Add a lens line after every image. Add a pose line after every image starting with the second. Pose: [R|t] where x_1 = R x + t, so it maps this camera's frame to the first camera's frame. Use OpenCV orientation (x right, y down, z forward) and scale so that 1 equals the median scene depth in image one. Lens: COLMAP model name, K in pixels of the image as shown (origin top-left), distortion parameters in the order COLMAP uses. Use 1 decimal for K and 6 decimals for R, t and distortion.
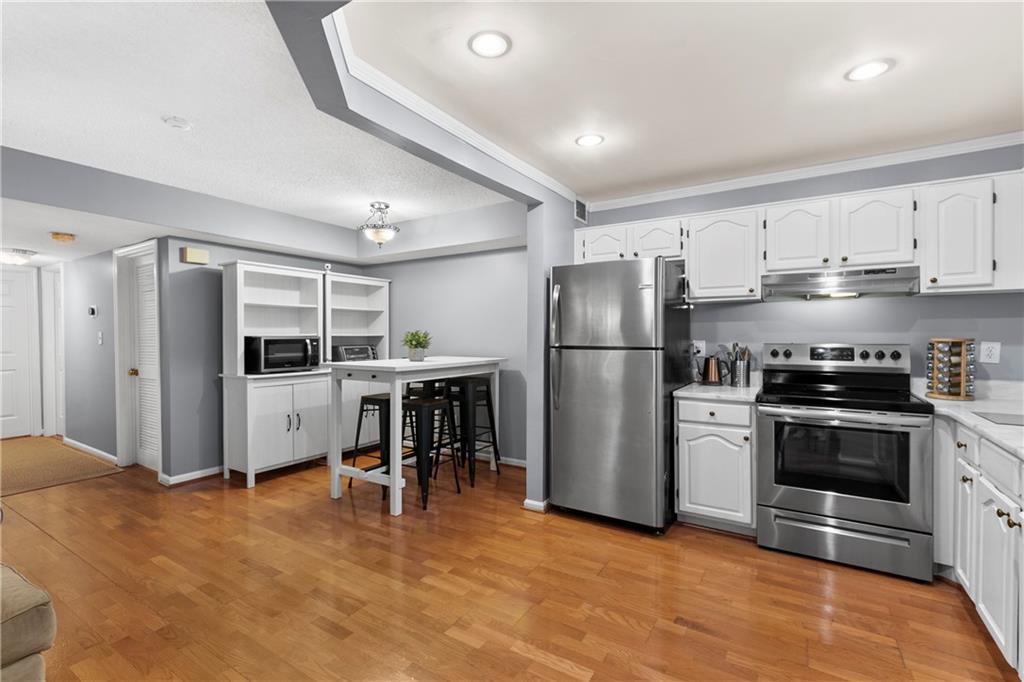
lens RADIAL K [[444.5, 0, 511.6], [0, 444.5, 340.2], [0, 0, 1]] dist [0.026659, -0.000308]
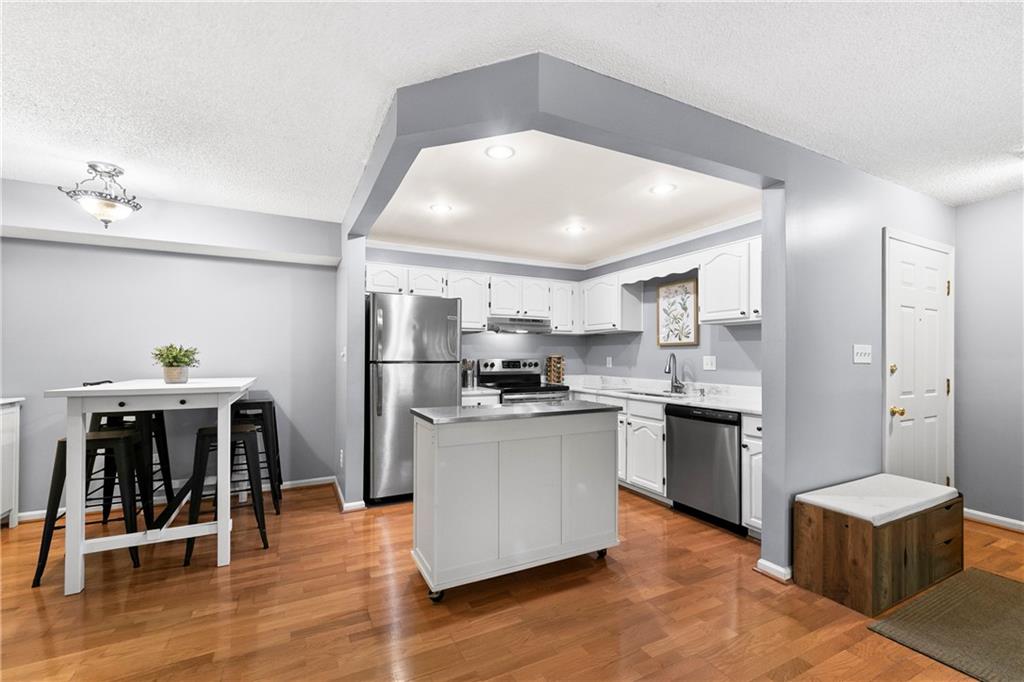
lens RADIAL K [[428.8, 0, 482.9], [0, 428.8, 349.4], [0, 0, 1]] dist [0.023241, -0.000101]
pose [[0.560685, 0.022818, 0.827715, -0.683532], [0.001210, 0.999597, -0.028377, 0.017237], [-0.828028, 0.016912, 0.560431, 0.135214]]
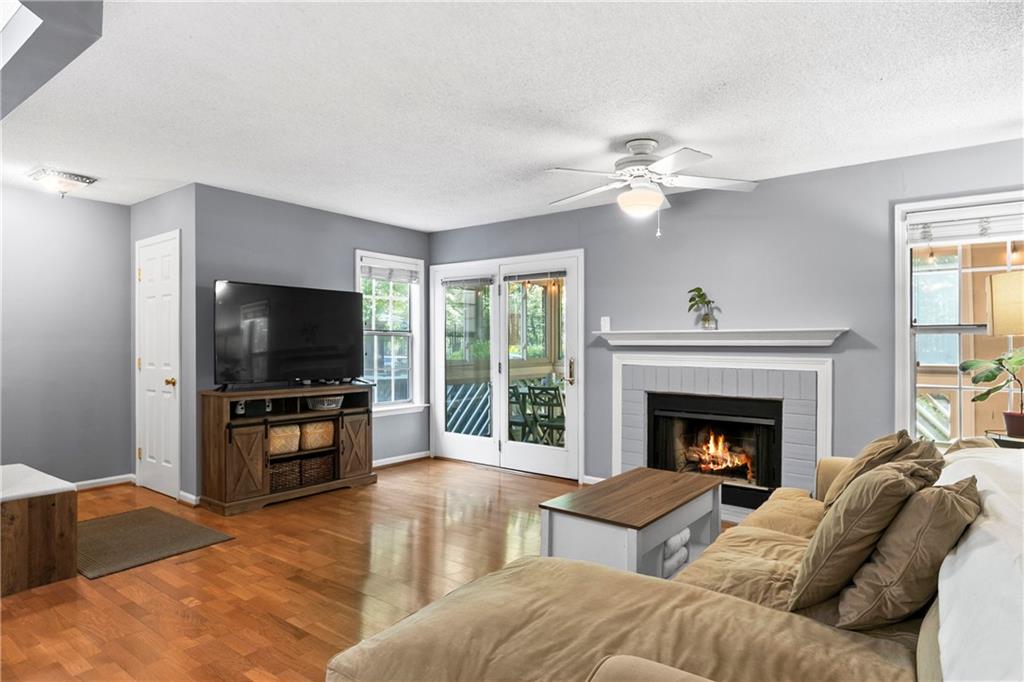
lens RADIAL K [[578.6, 0, 503.9], [0, 578.6, 338.0], [0, 0, 1]] dist [0.005320, -0.001365]
pose [[-0.992865, 0.004221, 0.119171, -0.628876], [0.004998, 0.999968, 0.006227, 0.003910], [-0.119141, 0.006778, -0.992854, 0.862218]]
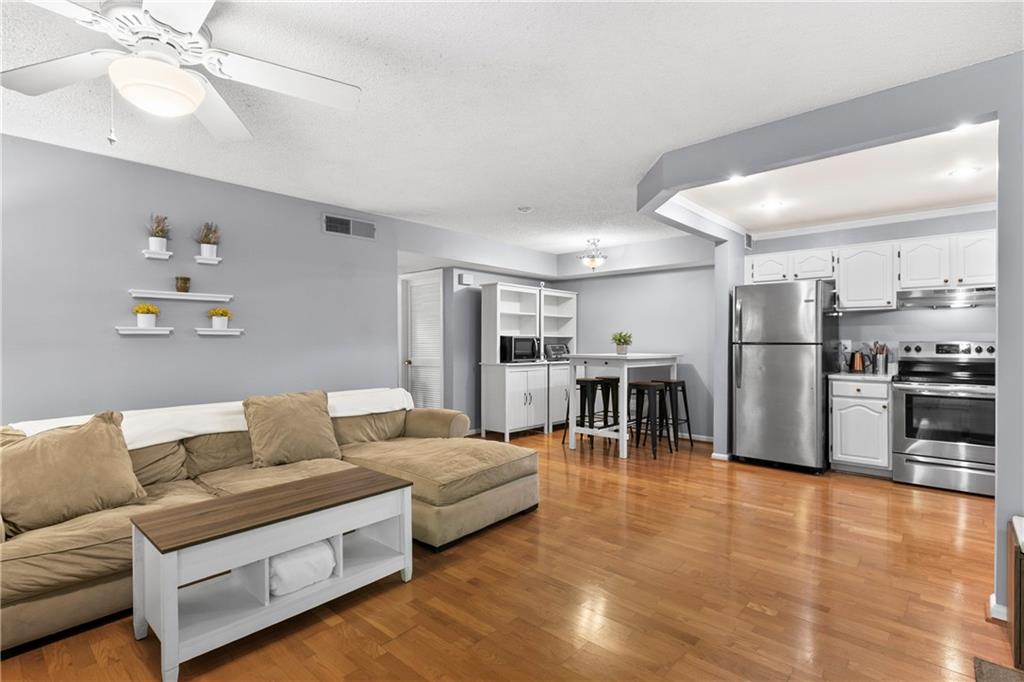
lens RADIAL K [[501.4, 0, 515.1], [0, 501.4, 342.3], [0, 0, 1]] dist [-0.011261, 0.000270]
pose [[0.986898, 0.004117, -0.161295, -0.318910], [-0.005745, 0.999937, -0.009628, 0.029458], [0.161245, 0.010429, 0.986859, -0.632292]]
